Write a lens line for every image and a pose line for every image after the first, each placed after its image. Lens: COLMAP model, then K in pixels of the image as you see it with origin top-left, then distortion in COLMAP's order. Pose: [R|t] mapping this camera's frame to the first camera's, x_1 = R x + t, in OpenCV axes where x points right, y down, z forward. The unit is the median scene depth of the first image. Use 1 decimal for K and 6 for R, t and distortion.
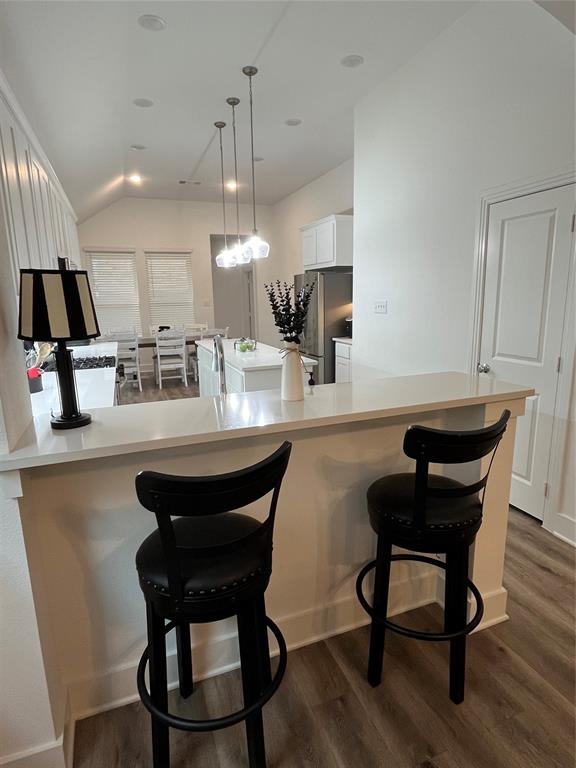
lens RADIAL K [[430.1, 0, 286.8], [0, 430.1, 382.6], [0, 0, 1]] dist [-0.005282, 0.003489]
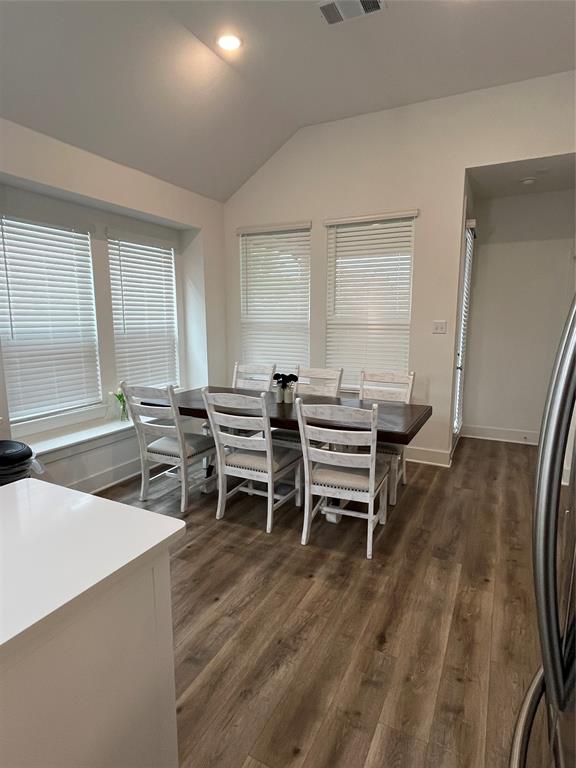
lens RADIAL K [[430.1, 0, 285.7], [0, 430.1, 384.0], [0, 0, 1]] dist [-0.005282, 0.003489]
pose [[0.668828, 0.139289, -0.730251, 0.069551], [-0.161530, 0.986051, 0.040137, -0.187702], [0.725656, 0.091113, 0.681999, 0.926757]]
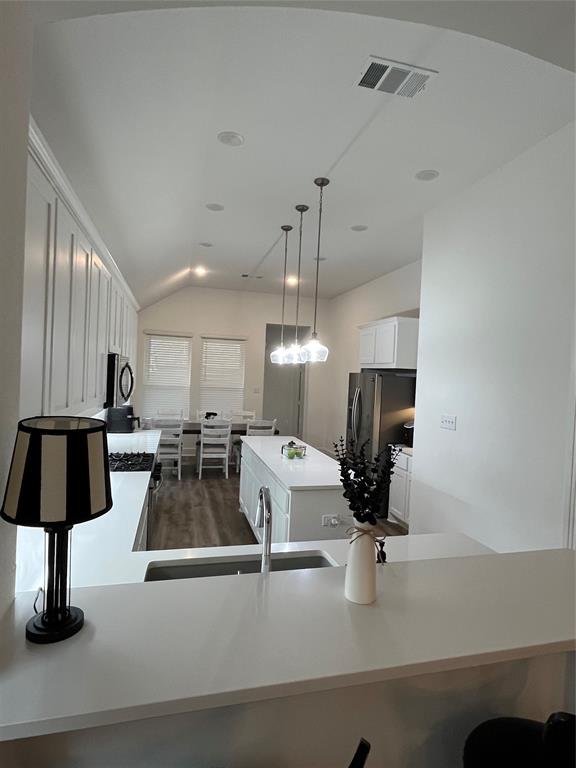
lens RADIAL K [[430.1, 0, 291.8], [0, 430.1, 382.3], [0, 0, 1]] dist [-0.005282, 0.003489]
pose [[0.992840, 0.066578, -0.099173, -0.015876], [-0.083506, 0.980528, -0.177739, -0.053700], [0.085409, 0.184748, 0.979068, 0.063434]]
